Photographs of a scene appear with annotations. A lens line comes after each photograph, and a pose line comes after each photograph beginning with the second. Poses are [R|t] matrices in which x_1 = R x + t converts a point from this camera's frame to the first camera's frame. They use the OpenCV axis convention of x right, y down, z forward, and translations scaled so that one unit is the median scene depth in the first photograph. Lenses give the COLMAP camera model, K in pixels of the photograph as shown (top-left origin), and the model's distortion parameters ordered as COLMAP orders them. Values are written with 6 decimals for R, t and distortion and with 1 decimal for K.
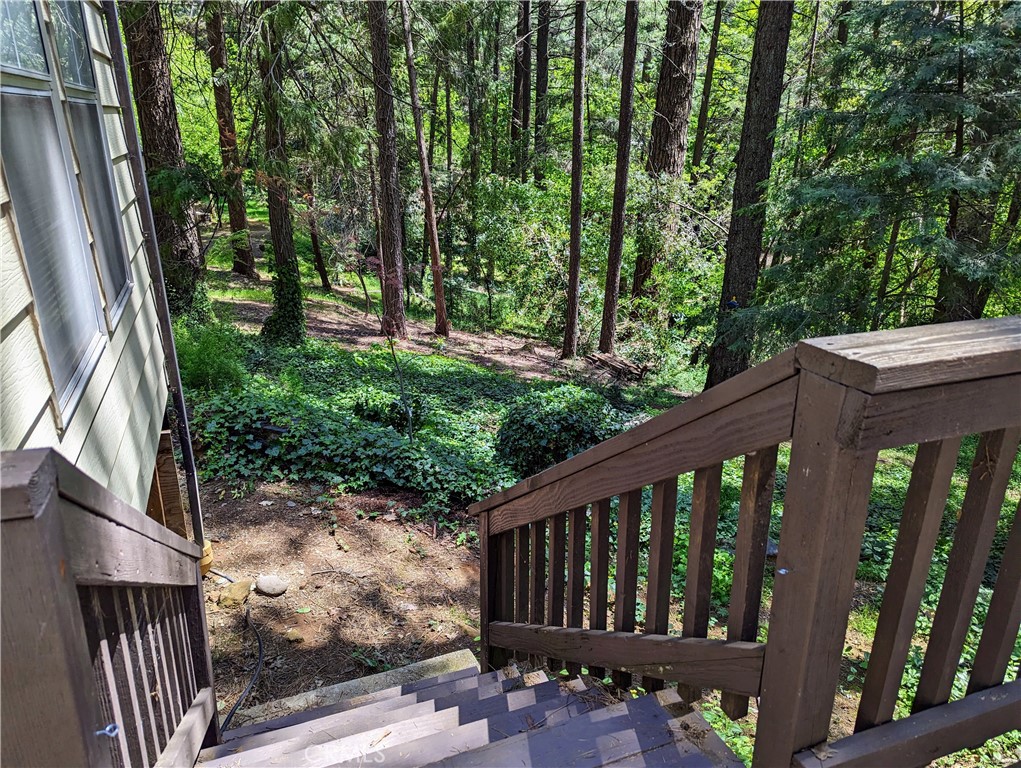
lens RADIAL K [[720.1, 0, 505.7], [0, 720.1, 384.1], [0, 0, 1]] dist [0.059646, -0.004132]
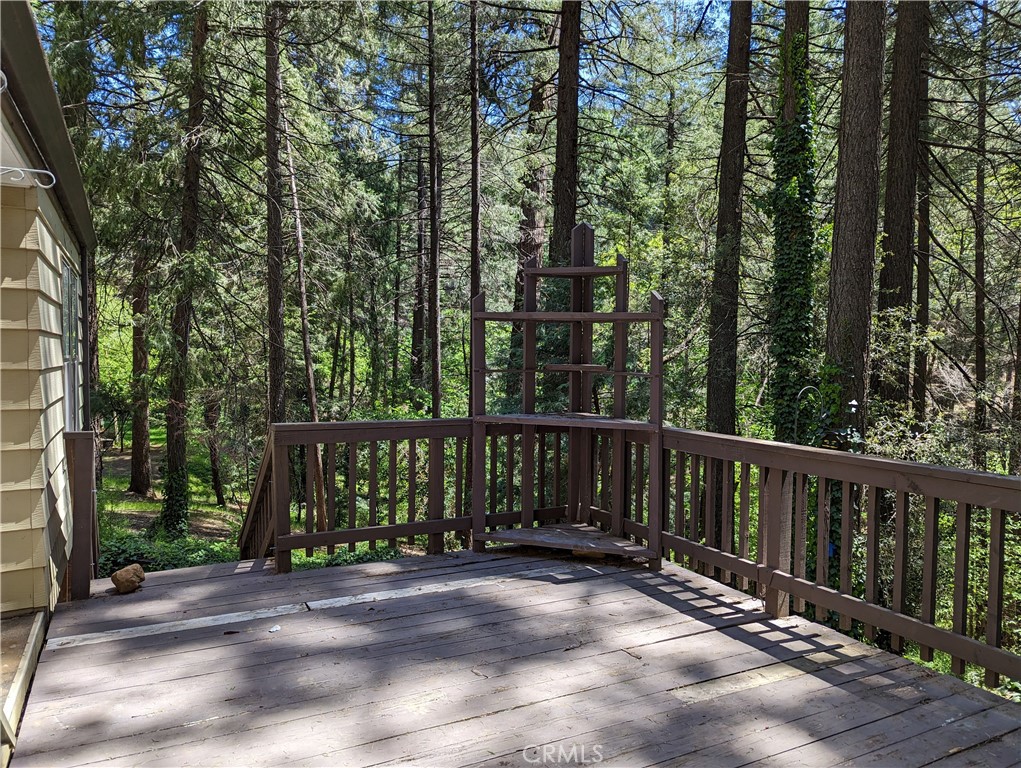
lens RADIAL K [[720.1, 0, 515.1], [0, 720.1, 388.4], [0, 0, 1]] dist [0.059646, -0.004132]
pose [[0.991915, 0.002587, 0.126876, 0.046869], [0.035610, 0.953948, -0.297851, 0.038942], [-0.121803, 0.299961, 0.946143, -0.121216]]
